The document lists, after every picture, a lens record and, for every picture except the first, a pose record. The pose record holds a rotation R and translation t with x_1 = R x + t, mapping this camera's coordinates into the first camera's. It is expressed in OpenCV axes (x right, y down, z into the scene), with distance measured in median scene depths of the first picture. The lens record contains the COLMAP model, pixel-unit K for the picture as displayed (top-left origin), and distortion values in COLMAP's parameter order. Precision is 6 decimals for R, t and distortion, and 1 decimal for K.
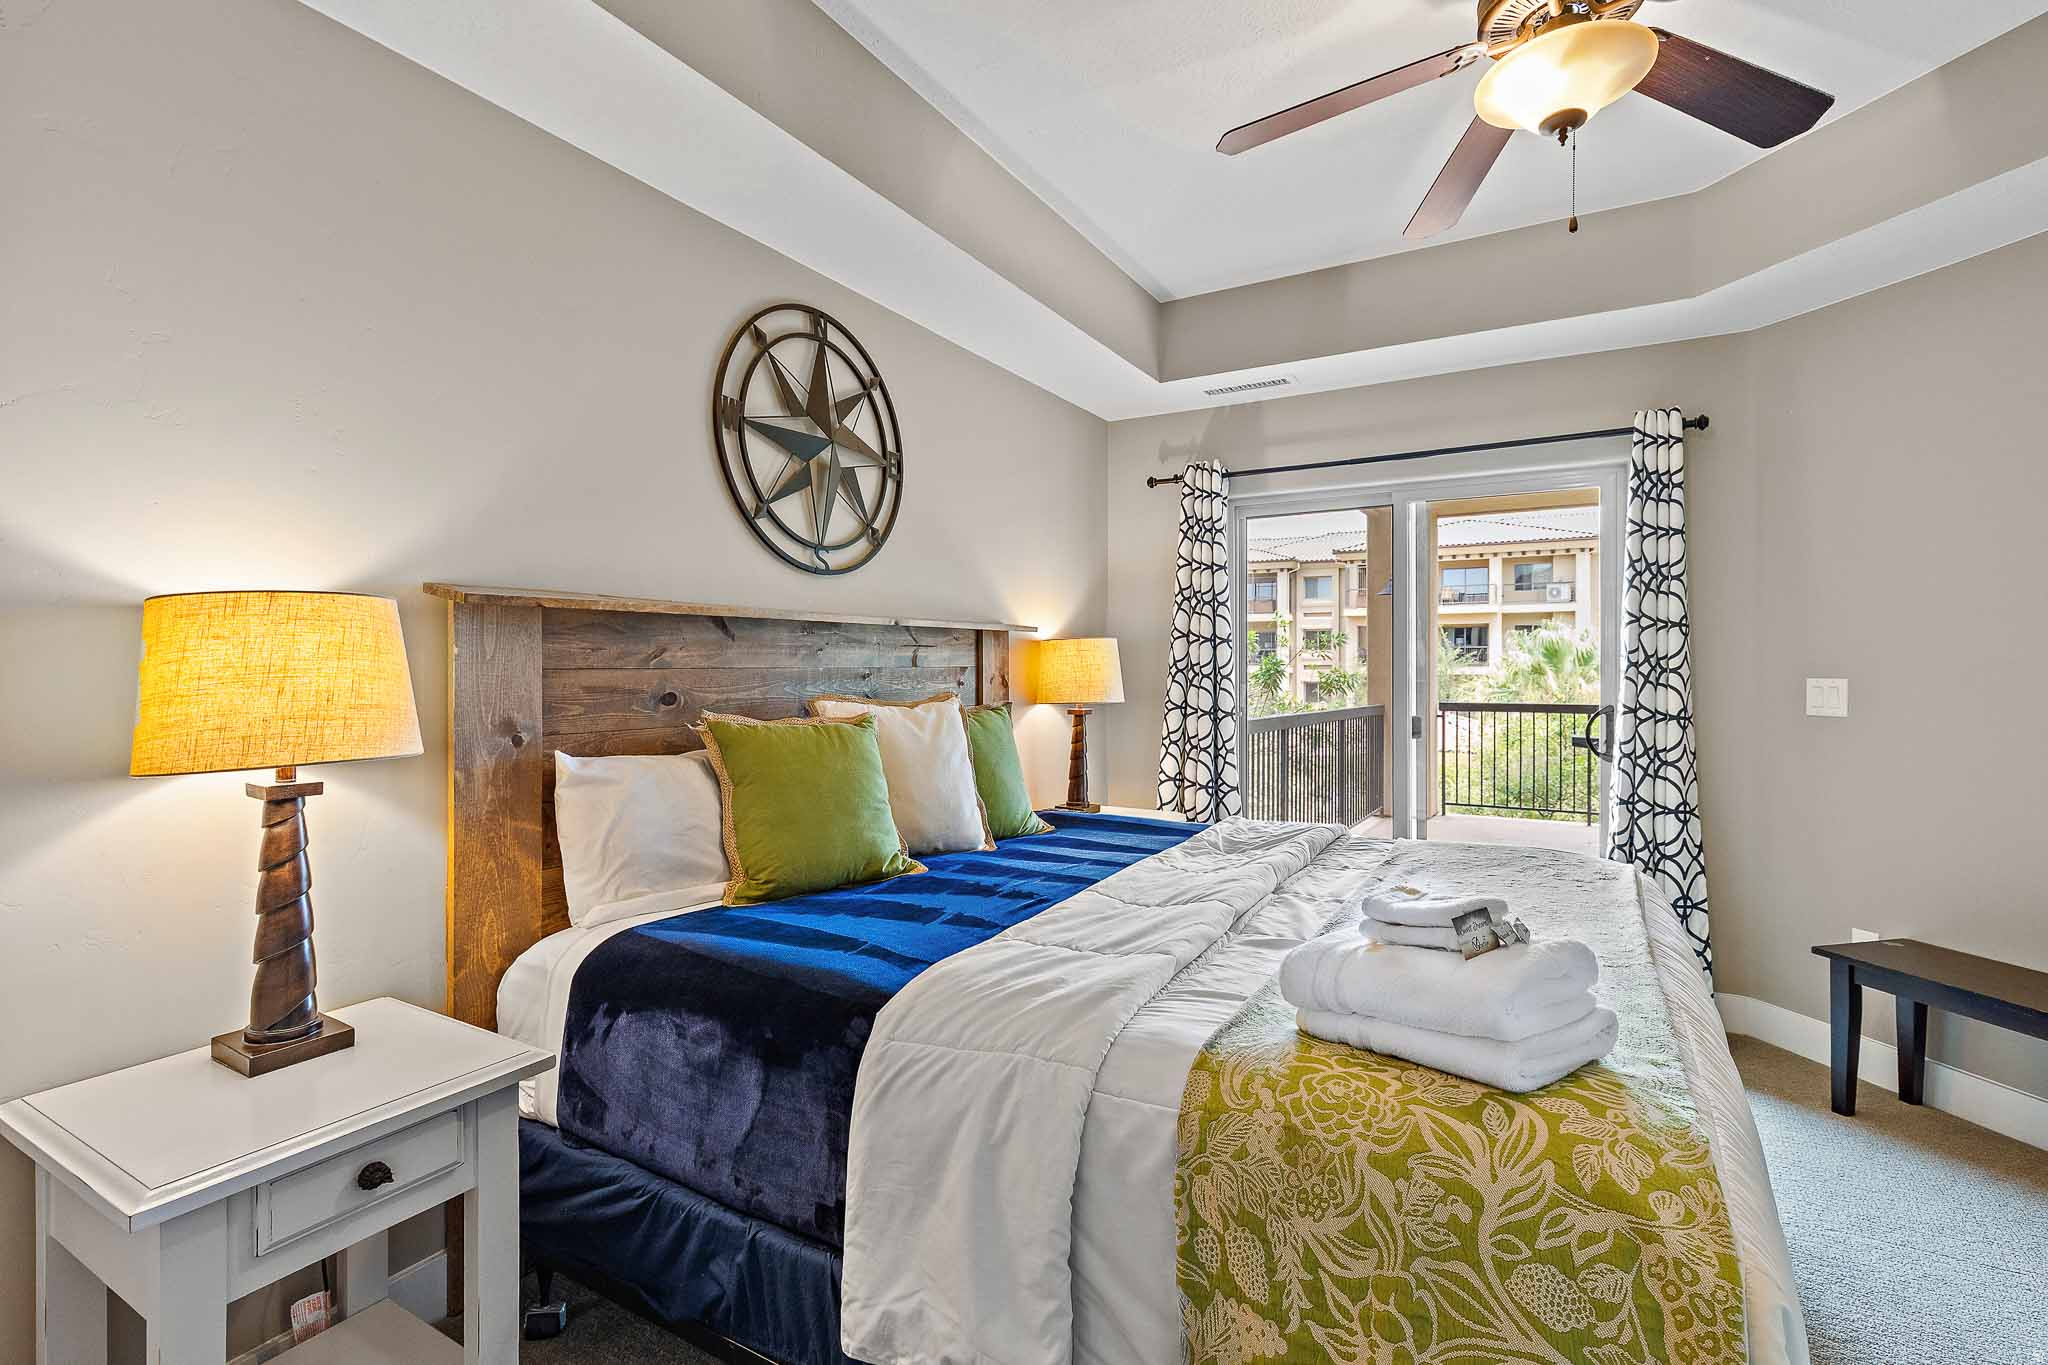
lens RADIAL K [[939.8, 0, 1025.0], [0, 939.8, 674.4], [0, 0, 1]] dist [0.002147, 0.000275]
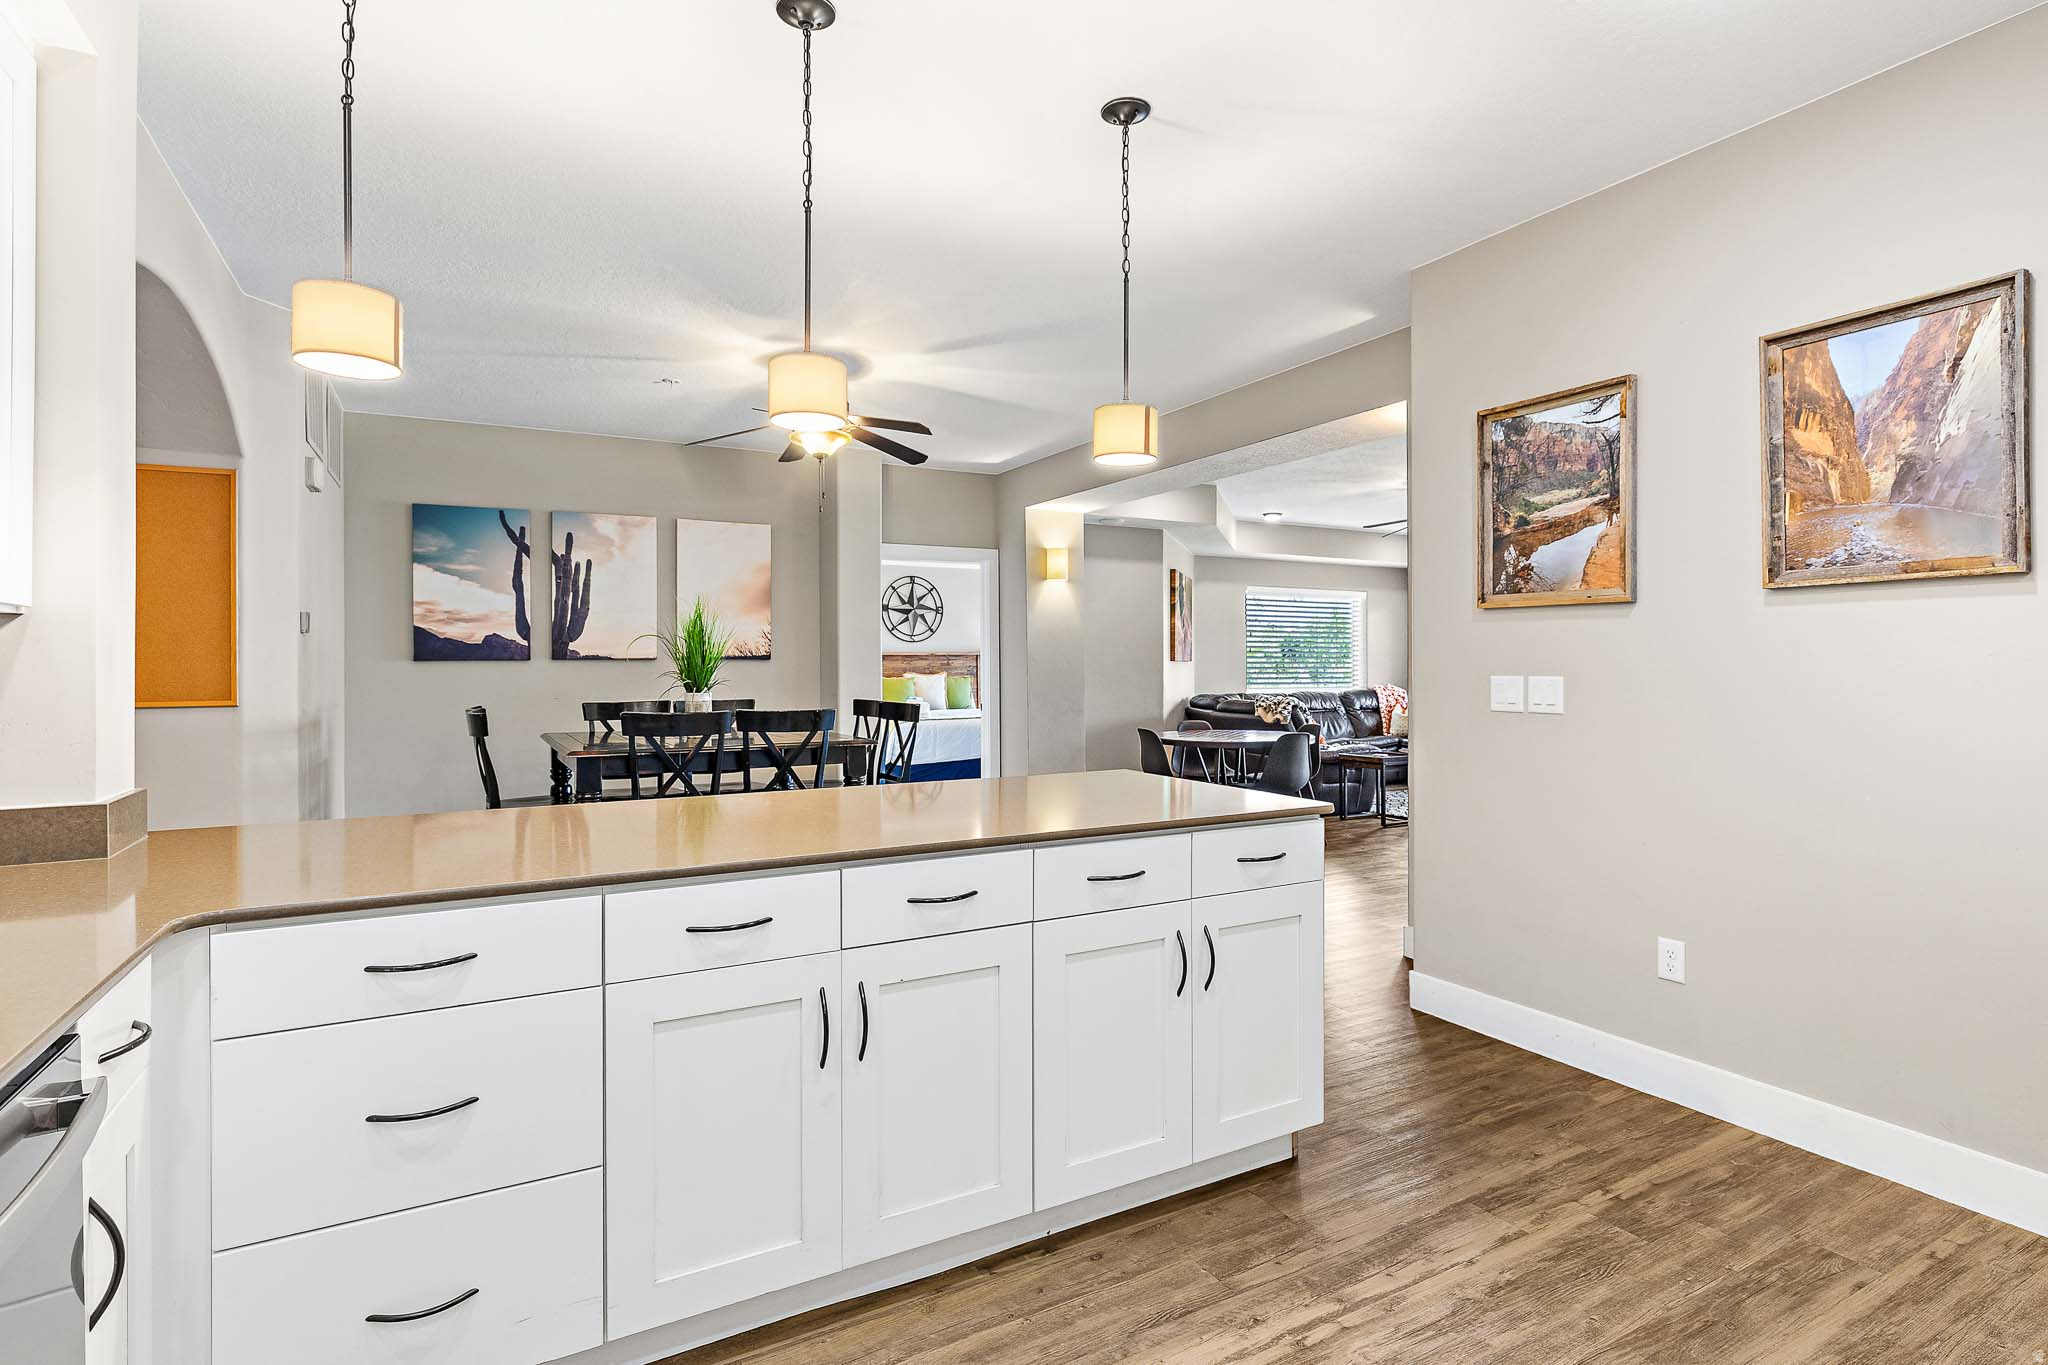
lens RADIAL K [[1023.8, 0, 1029.0], [0, 1023.8, 671.7], [0, 0, 1]] dist [-0.000515, -0.000037]
pose [[0.865286, 0.003417, -0.501266, 2.385162], [-0.003776, 0.999993, 0.000298, 0.014267], [0.501264, 0.001635, 0.865293, -2.503238]]
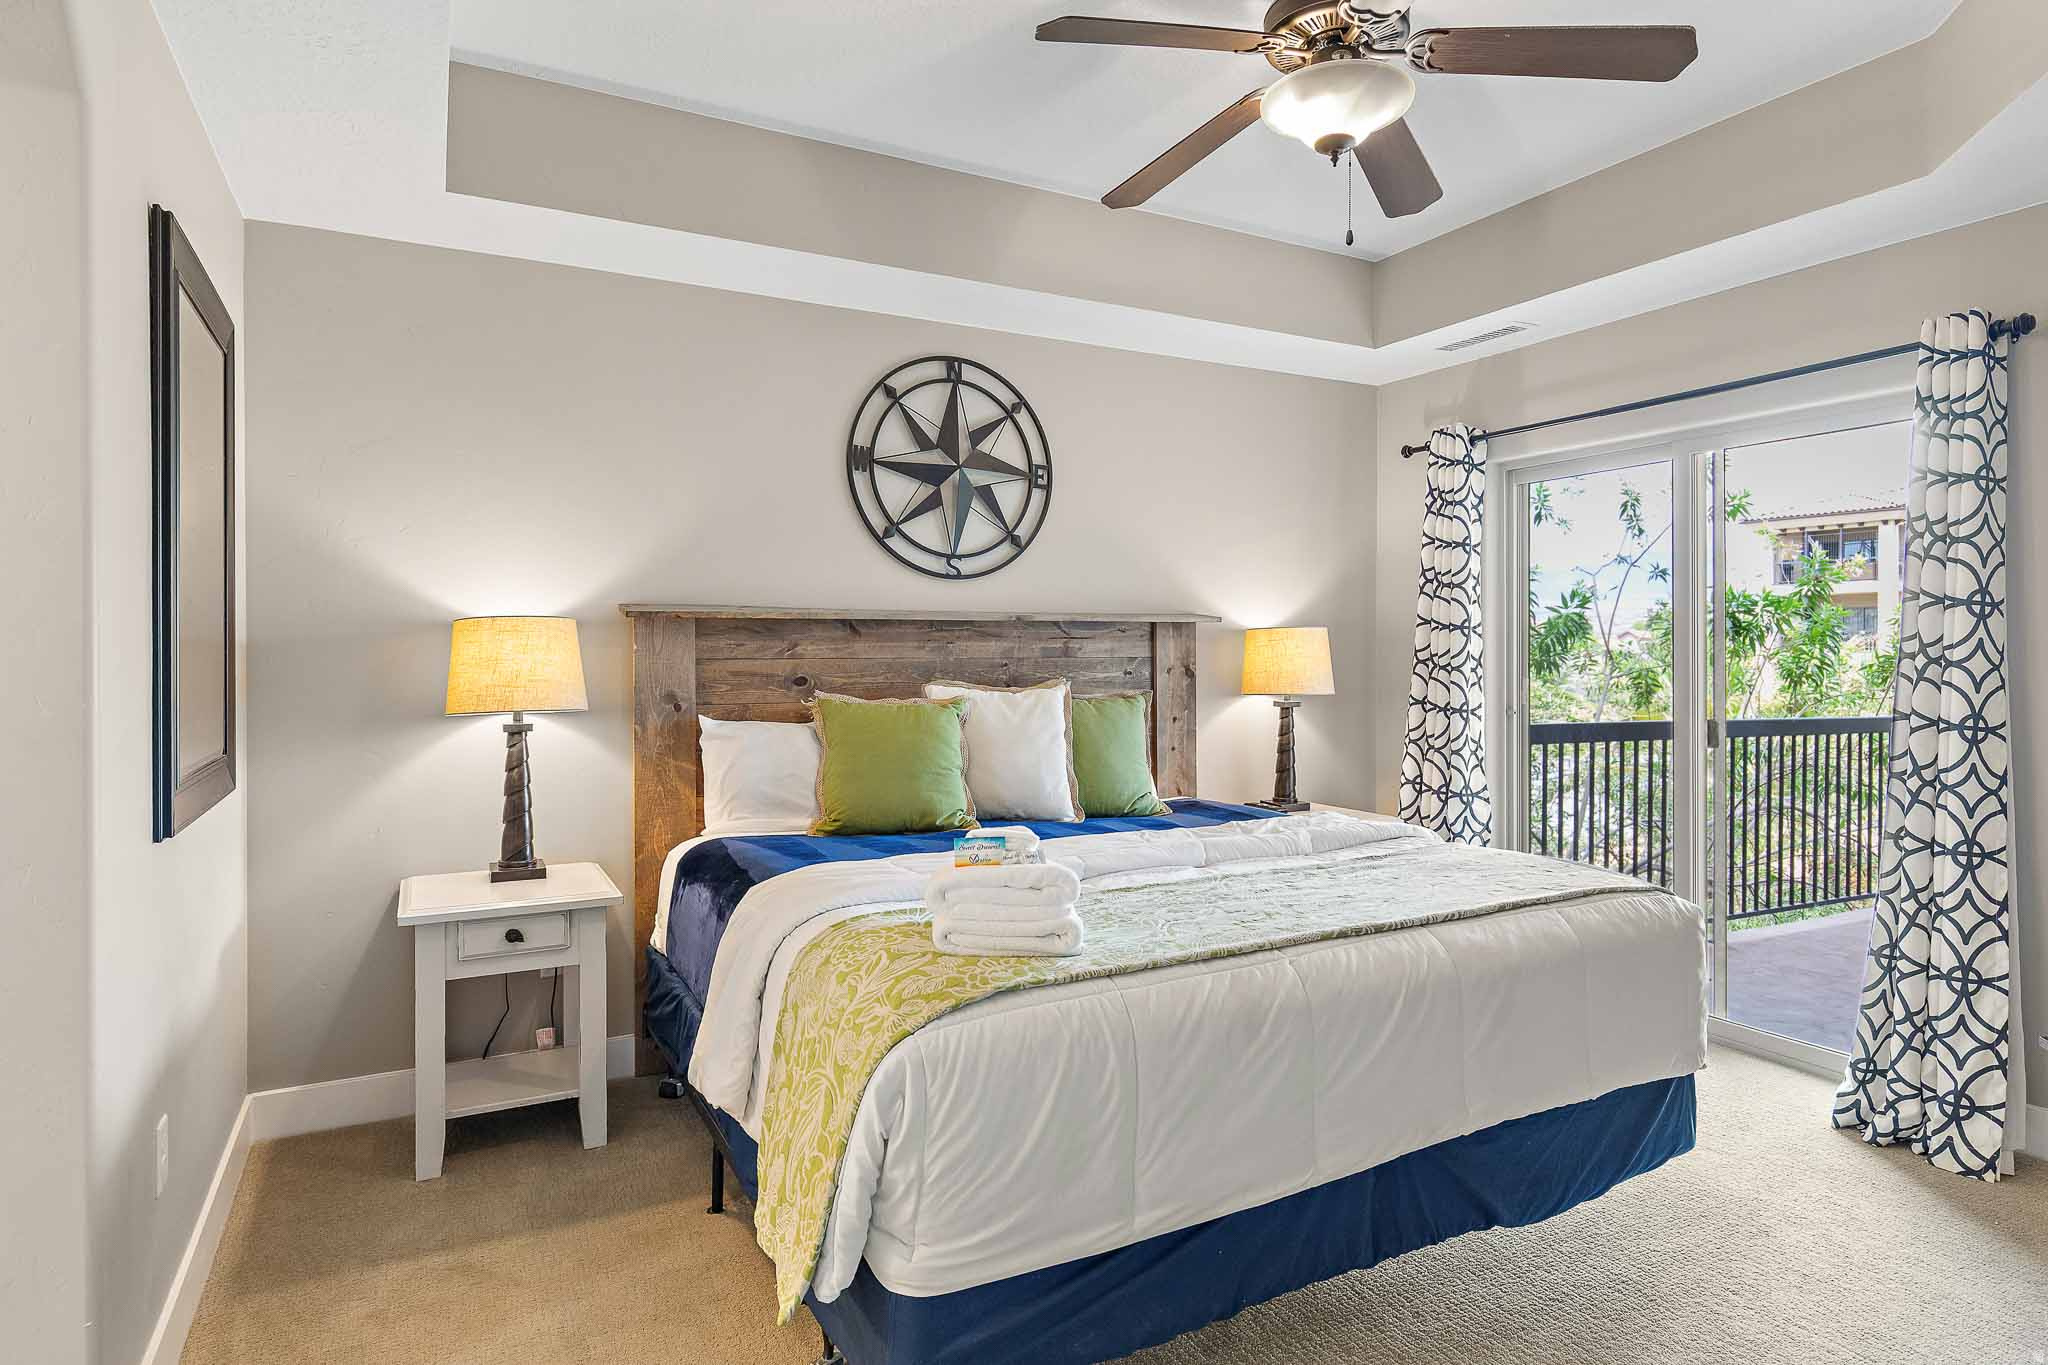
lens RADIAL K [[1119.9, 0, 1024.6], [0, 1119.9, 669.1], [0, 0, 1]] dist [-0.004008, -0.001815]
pose [[0.857119, 0.007283, -0.515066, 0.589324], [-0.005004, 0.999971, 0.005812, -0.001923], [0.515093, -0.002404, 0.857131, -0.164025]]
